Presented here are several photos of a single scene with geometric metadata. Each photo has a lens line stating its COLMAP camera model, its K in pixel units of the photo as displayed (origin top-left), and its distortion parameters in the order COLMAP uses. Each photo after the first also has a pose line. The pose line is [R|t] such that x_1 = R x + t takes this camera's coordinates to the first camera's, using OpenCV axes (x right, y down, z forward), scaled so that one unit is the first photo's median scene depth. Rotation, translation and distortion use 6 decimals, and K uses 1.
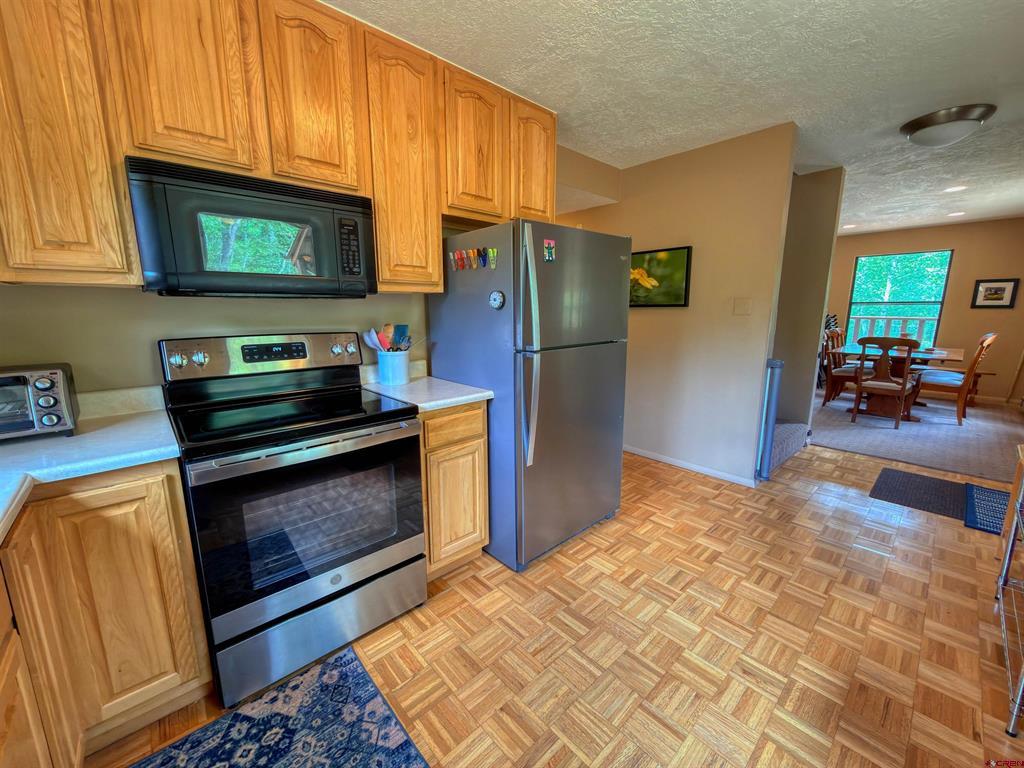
lens RADIAL K [[409.1, 0, 513.0], [0, 409.1, 382.4], [0, 0, 1]] dist [0.001514, -0.000397]
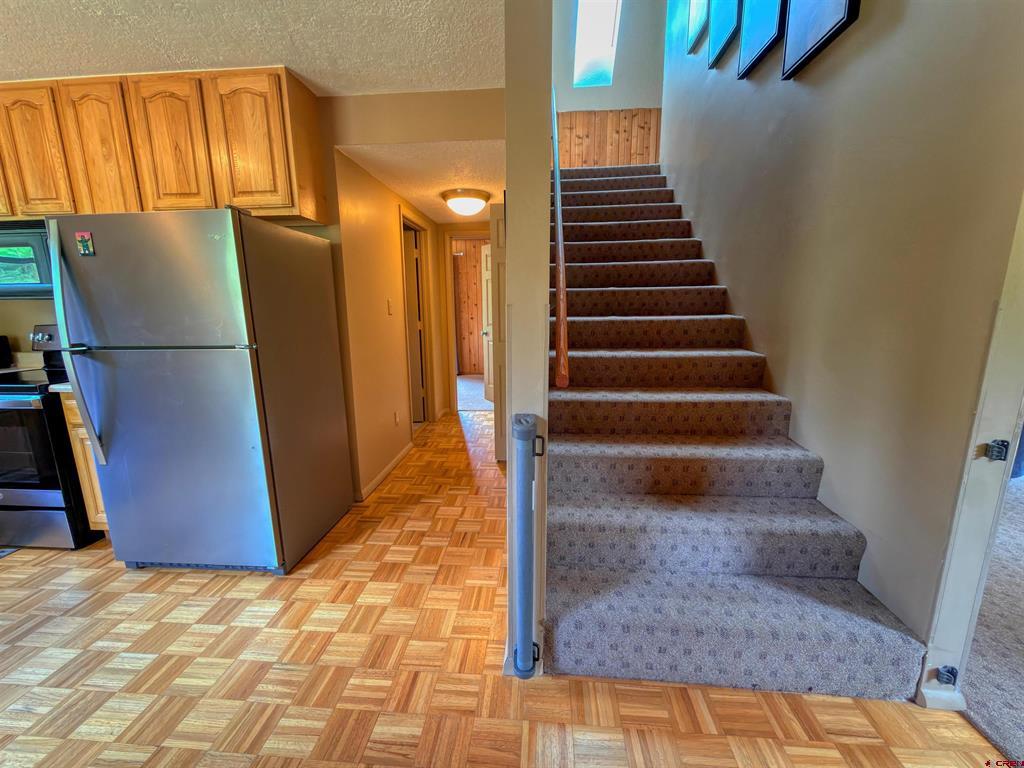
lens RADIAL K [[409.1, 0, 514.6], [0, 409.1, 382.0], [0, 0, 1]] dist [0.001514, -0.000397]
pose [[0.680875, 0.130341, -0.720709, 1.730708], [-0.123654, 0.990368, 0.062289, -0.221009], [0.721886, 0.046708, 0.690434, 1.263476]]
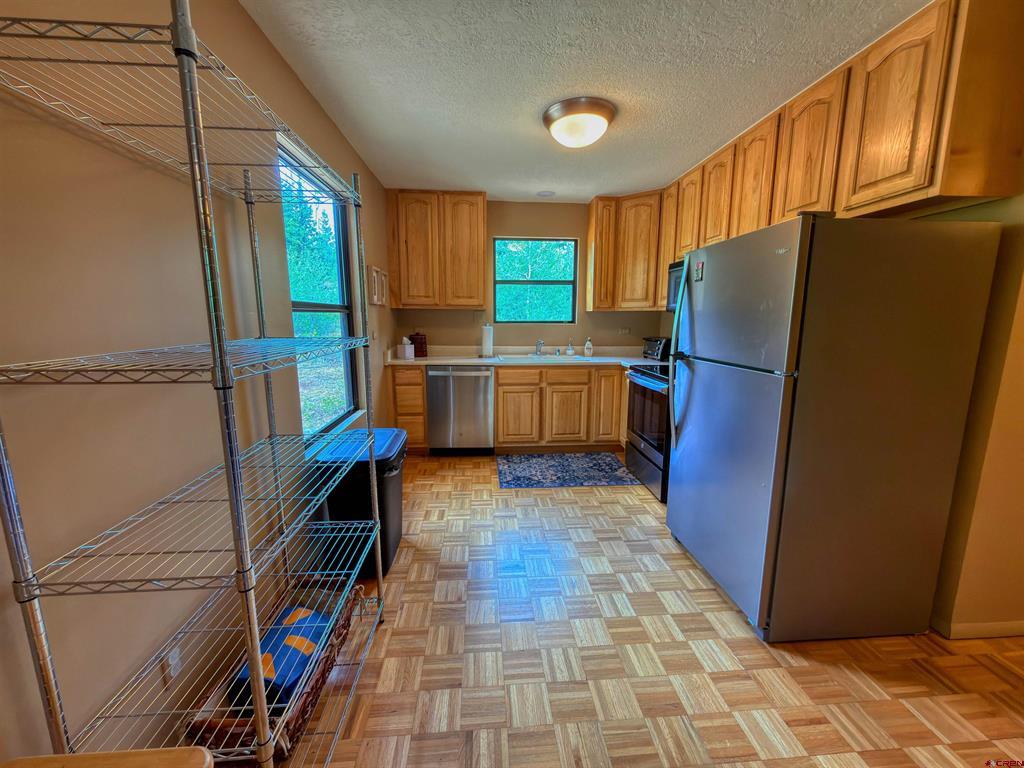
lens RADIAL K [[409.1, 0, 510.8], [0, 409.1, 382.0], [0, 0, 1]] dist [0.001514, -0.000397]
pose [[-0.619634, 0.126813, -0.774579, 1.569472], [-0.141518, 0.952637, 0.269175, -0.307072], [0.772027, 0.276407, -0.572340, 1.565170]]
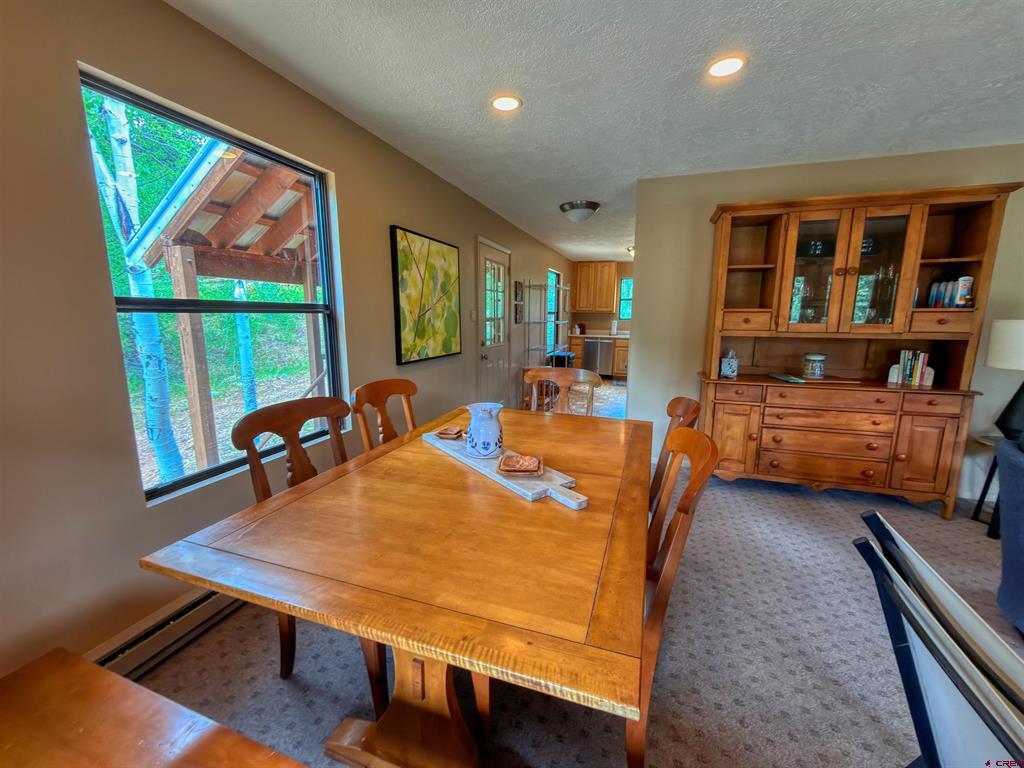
lens RADIAL K [[409.1, 0, 515.7], [0, 409.1, 383.6], [0, 0, 1]] dist [0.001514, -0.000397]
pose [[-0.875579, 0.076711, -0.476945, 3.516646], [-0.092682, 0.942294, 0.321702, -0.791216], [0.474101, 0.325880, -0.817943, 4.085304]]
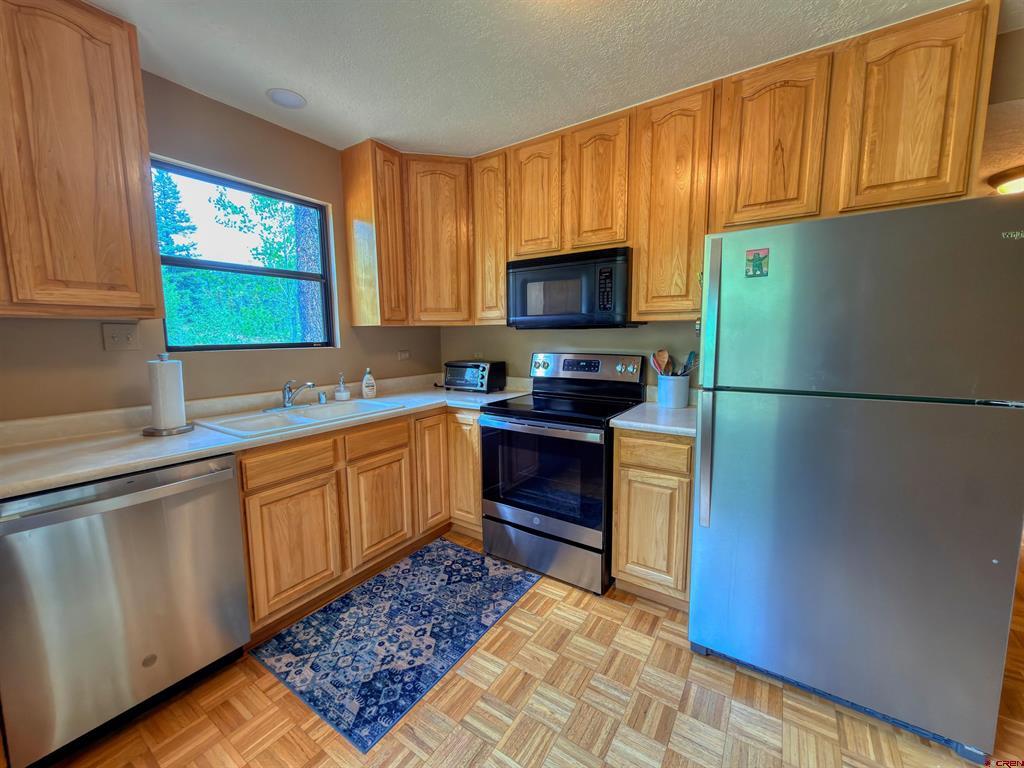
lens RADIAL K [[409.1, 0, 511.9], [0, 409.1, 382.6], [0, 0, 1]] dist [0.001514, -0.000397]
pose [[0.235227, 0.115936, -0.965001, 0.873733], [-0.166981, 0.982919, 0.077386, -0.098756], [0.957489, 0.142933, 0.250568, 0.471746]]
